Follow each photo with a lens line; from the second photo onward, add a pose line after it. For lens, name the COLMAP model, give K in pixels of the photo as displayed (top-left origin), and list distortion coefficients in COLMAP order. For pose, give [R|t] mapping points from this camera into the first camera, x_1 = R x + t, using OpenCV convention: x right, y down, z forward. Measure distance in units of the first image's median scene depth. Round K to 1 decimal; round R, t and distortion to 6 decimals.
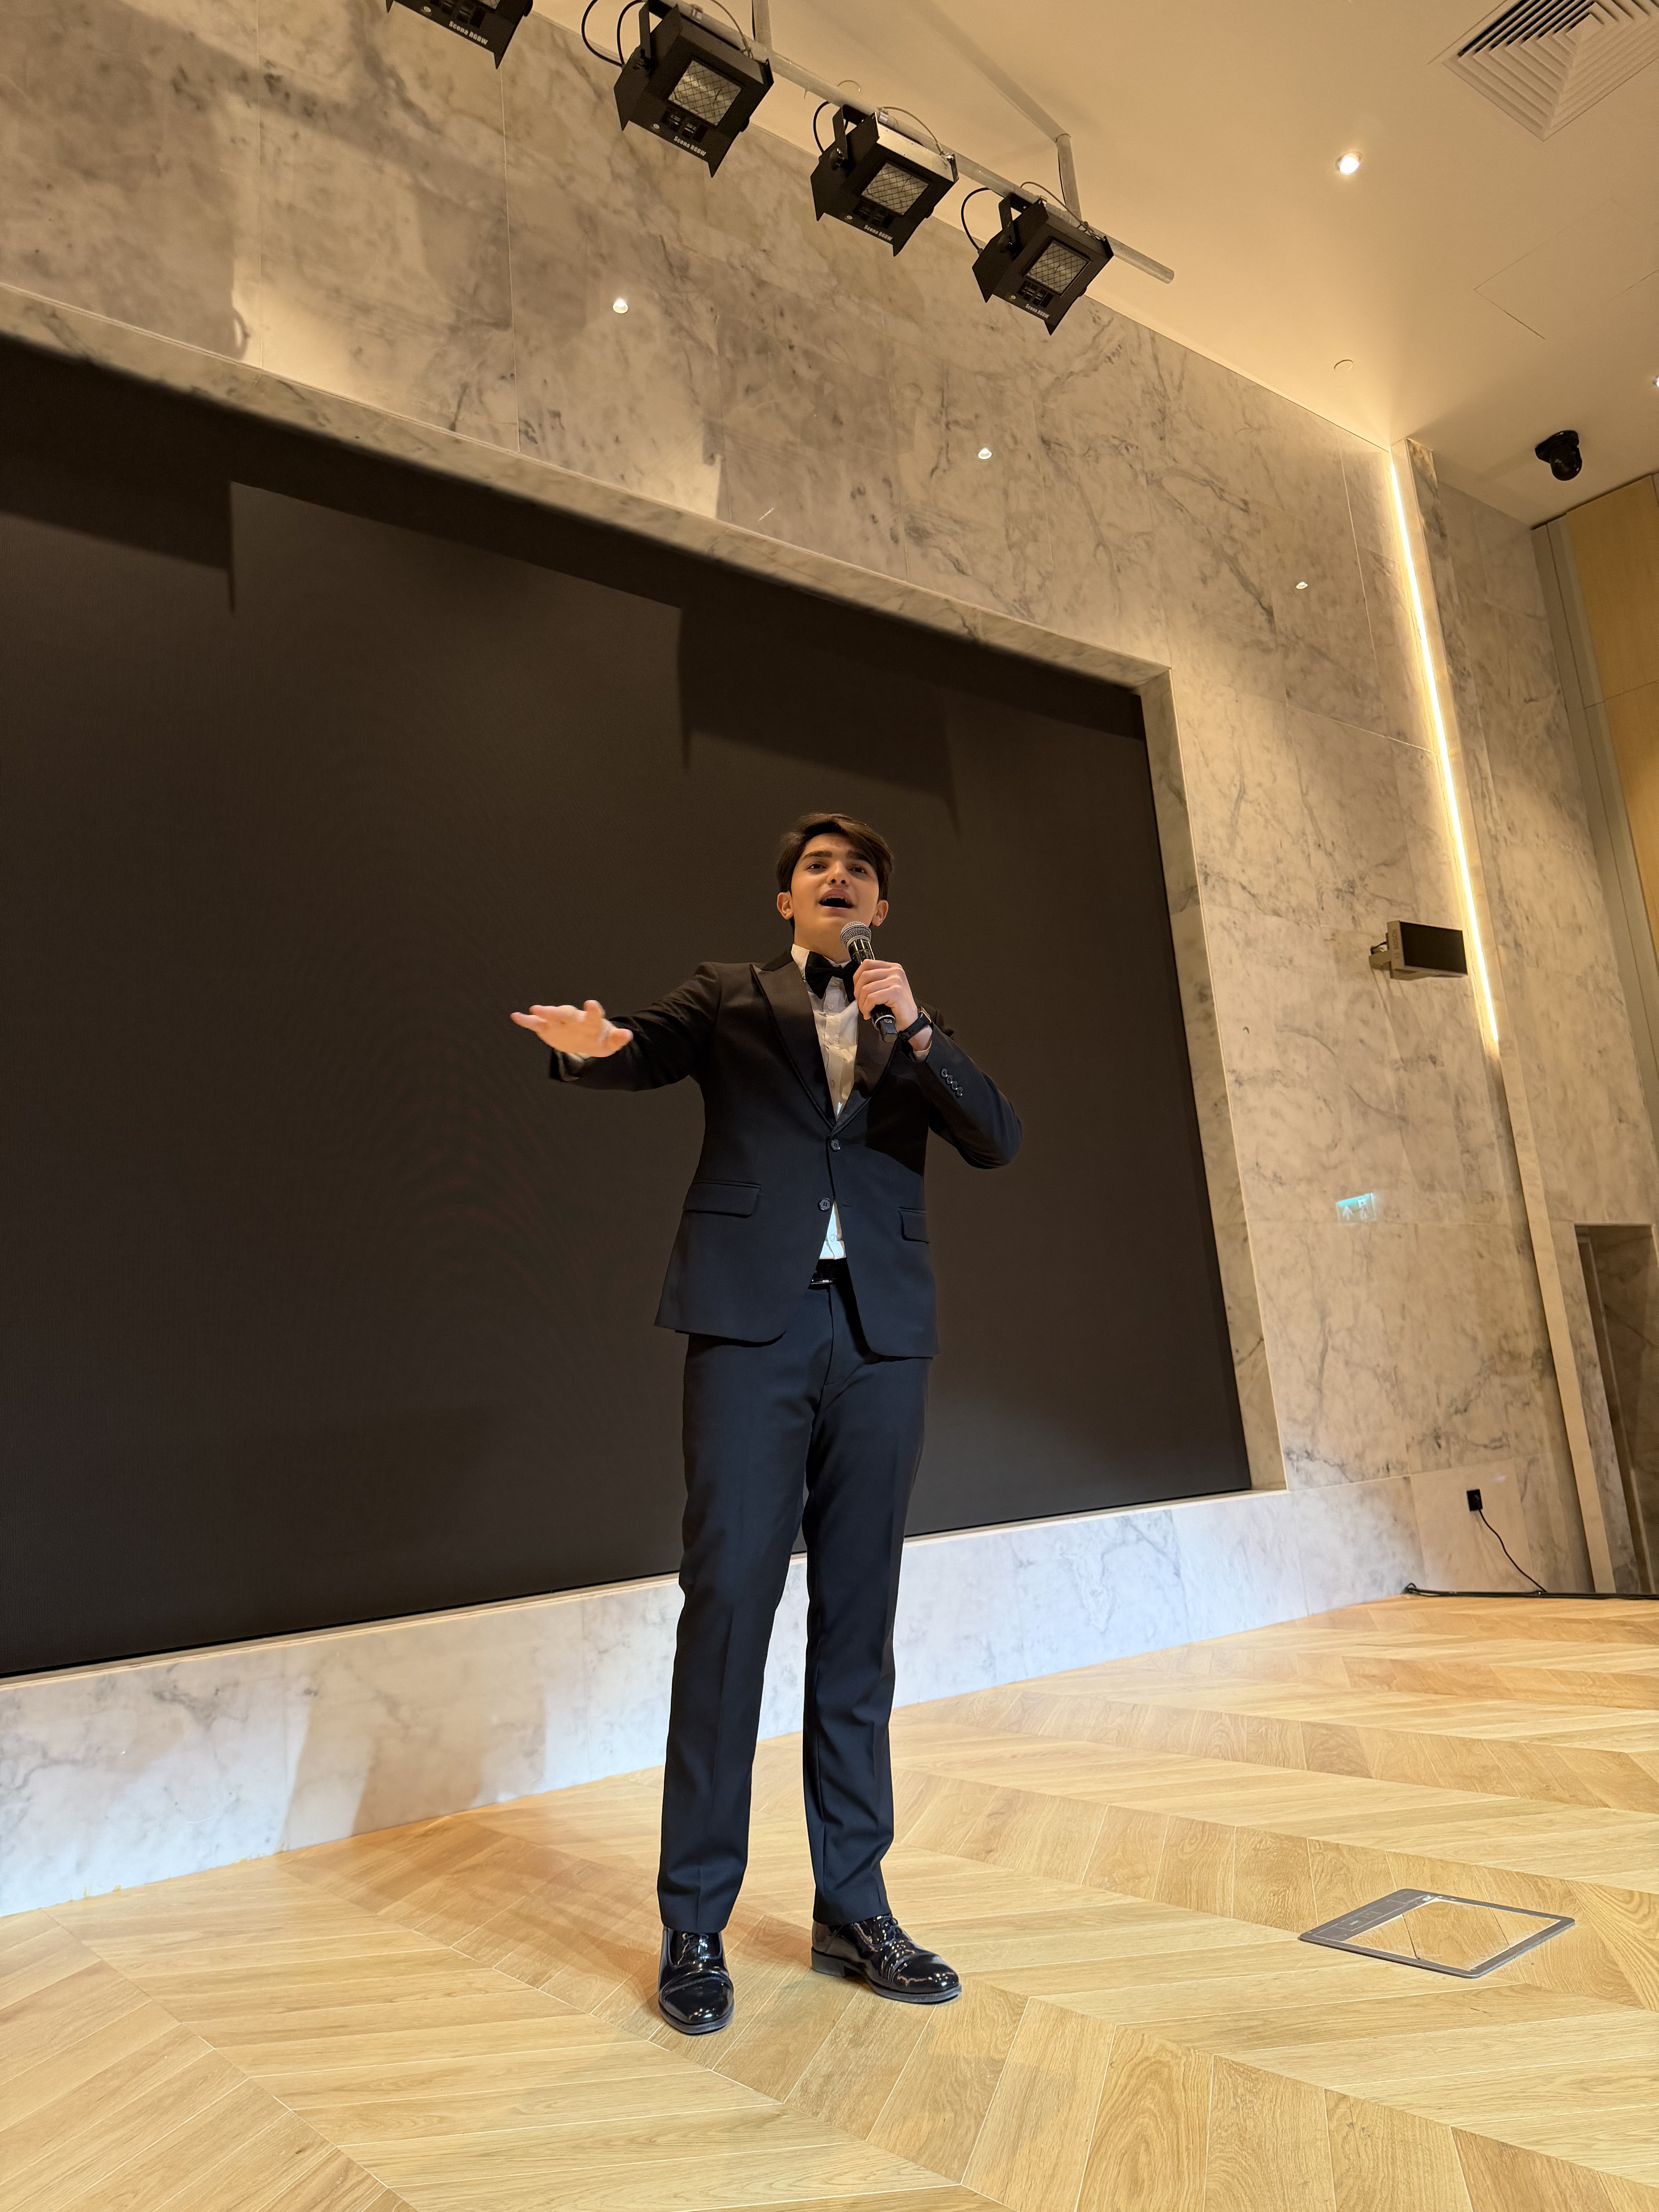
lens RADIAL K [[1555.0, 0, 830.1], [0, 1555.0, 1108.7], [0, 0, 1]] dist [0.000701, -0.007109]
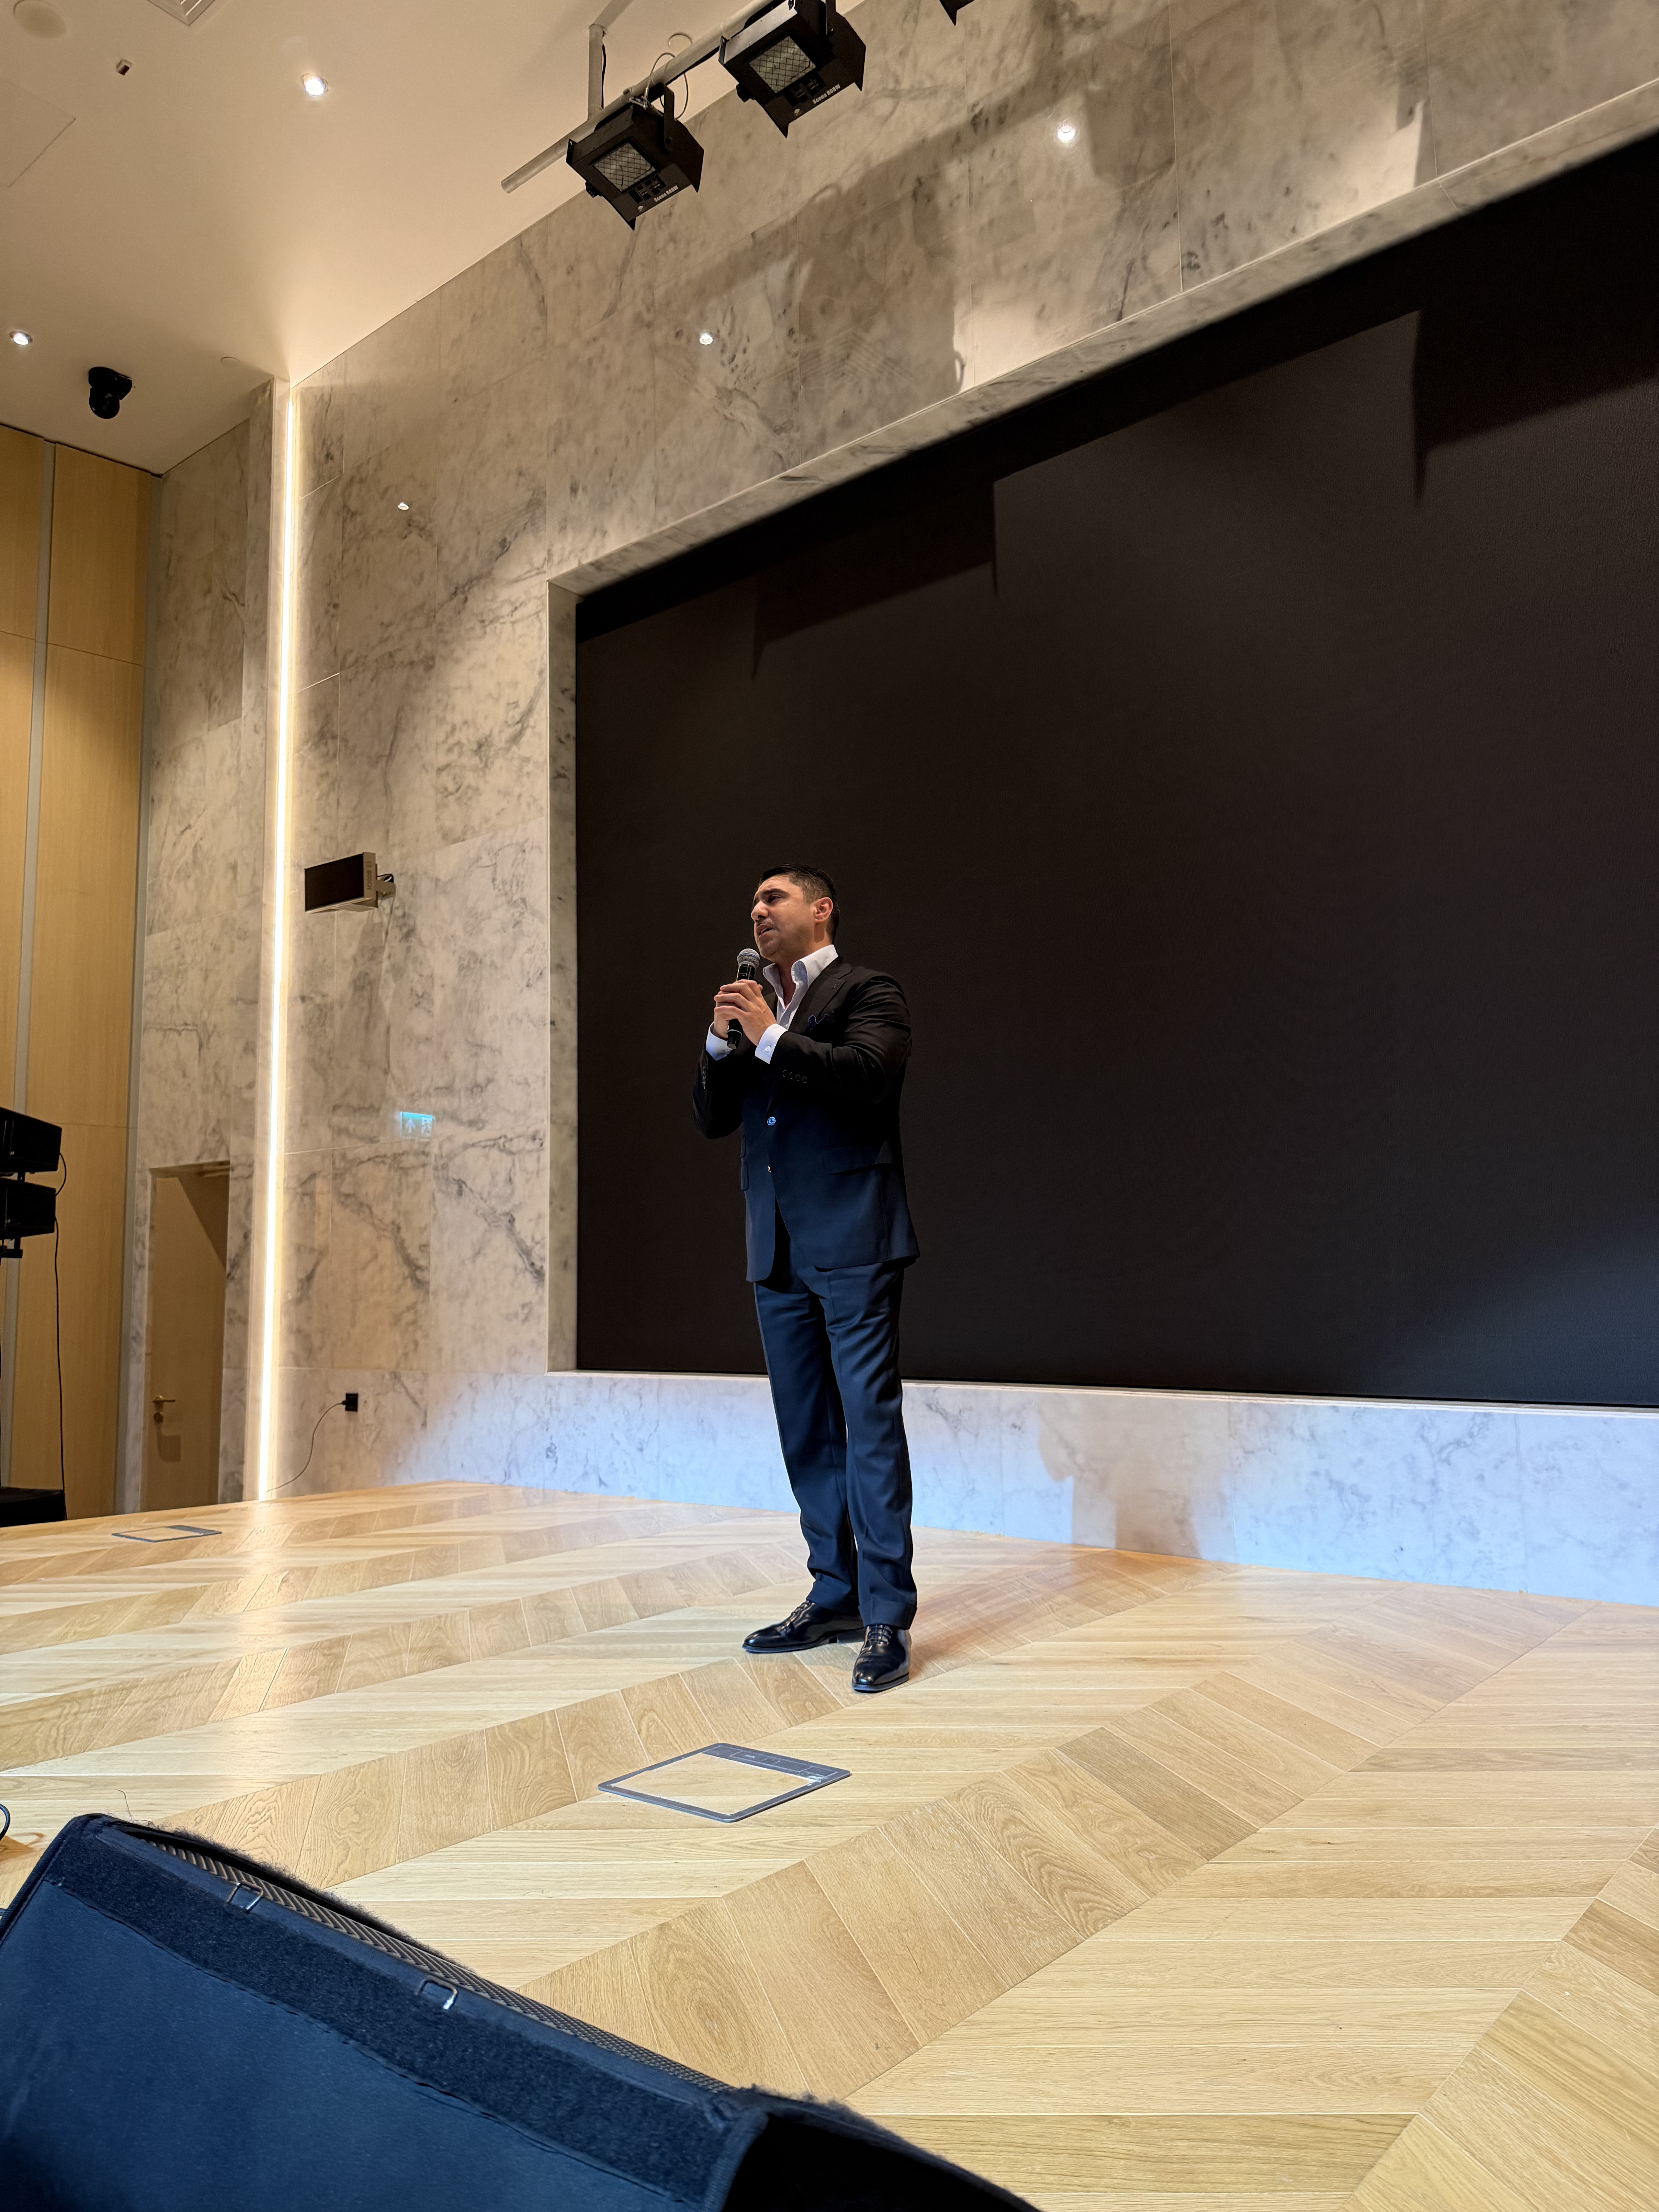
lens RADIAL K [[1555.0, 0, 830.1], [0, 1555.0, 1108.7], [0, 0, 1]] dist [0.000701, -0.007109]
pose [[0.235064, -0.023727, -0.971690, 0.534254], [0.184704, 0.982576, 0.020689, 0.026903], [0.954269, -0.184339, 0.235351, 0.334188]]
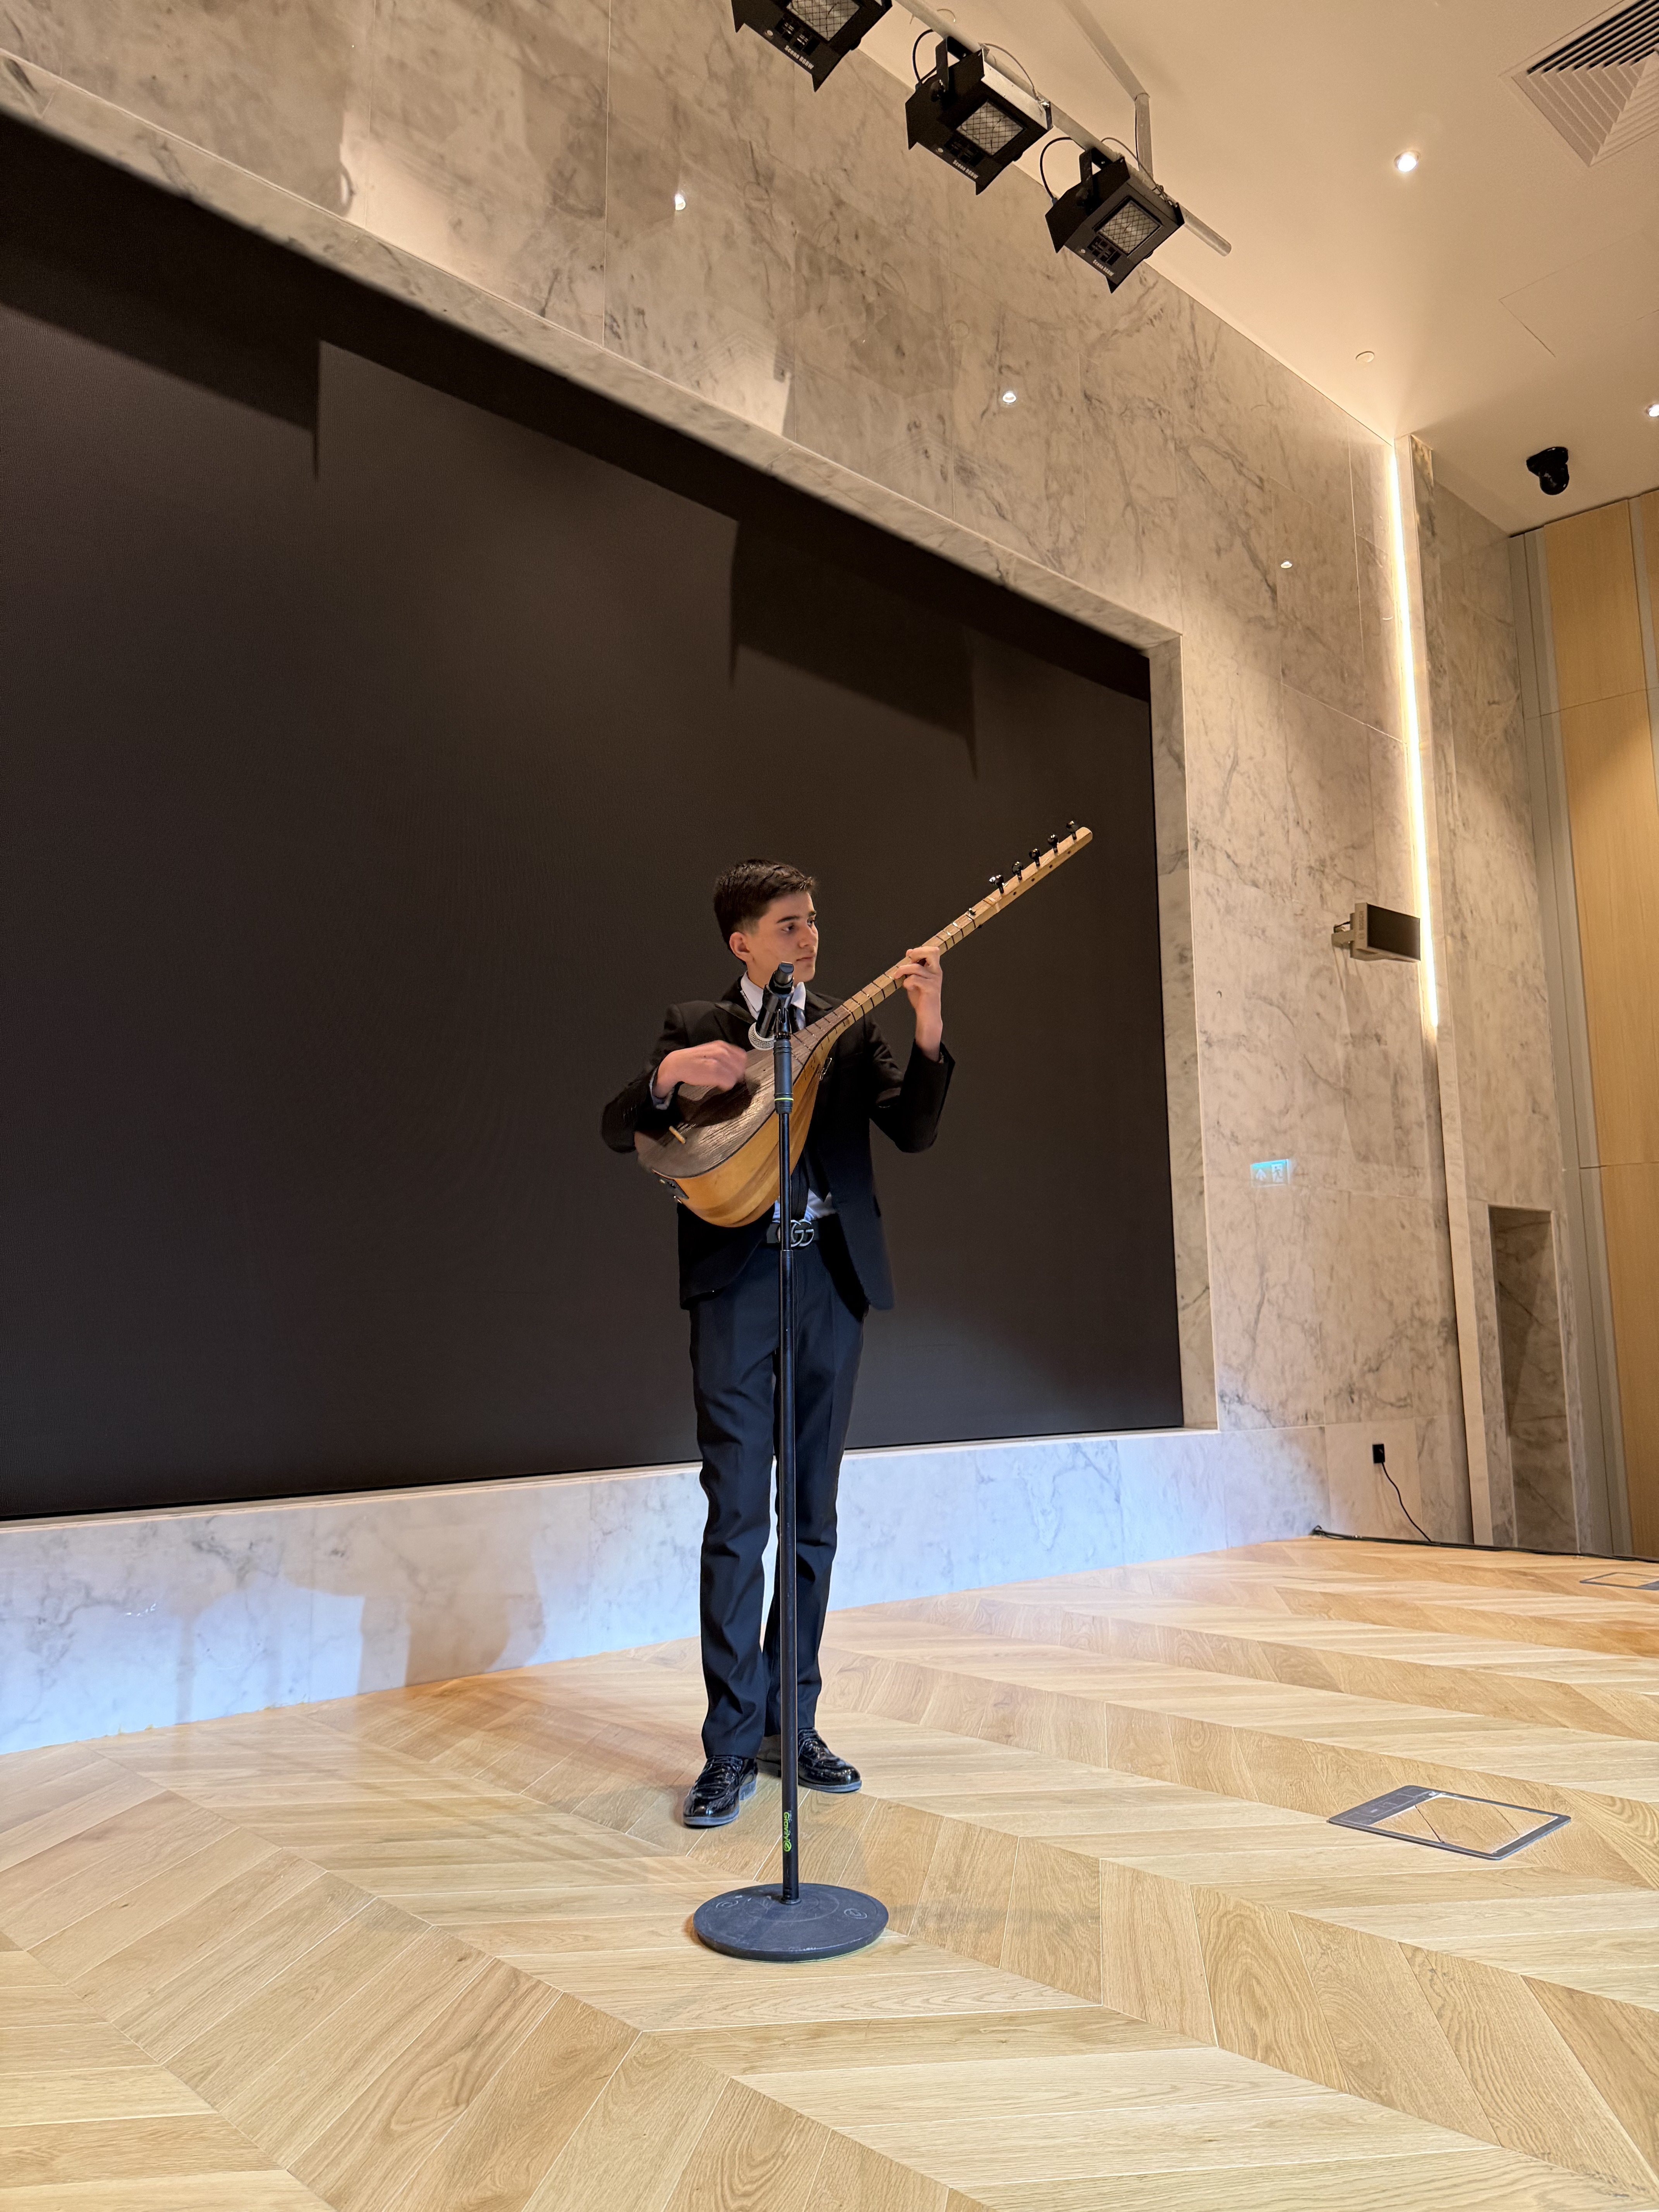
lens RADIAL K [[1553.3, 0, 835.3], [0, 1553.3, 1101.2], [0, 0, 1]] dist [-0.002540, -0.004835]
pose [[0.992241, 0.090681, 0.085063, -0.069754], [-0.094384, 0.994709, 0.040566, 0.003488], [-0.080934, -0.048280, 0.995549, -0.019078]]
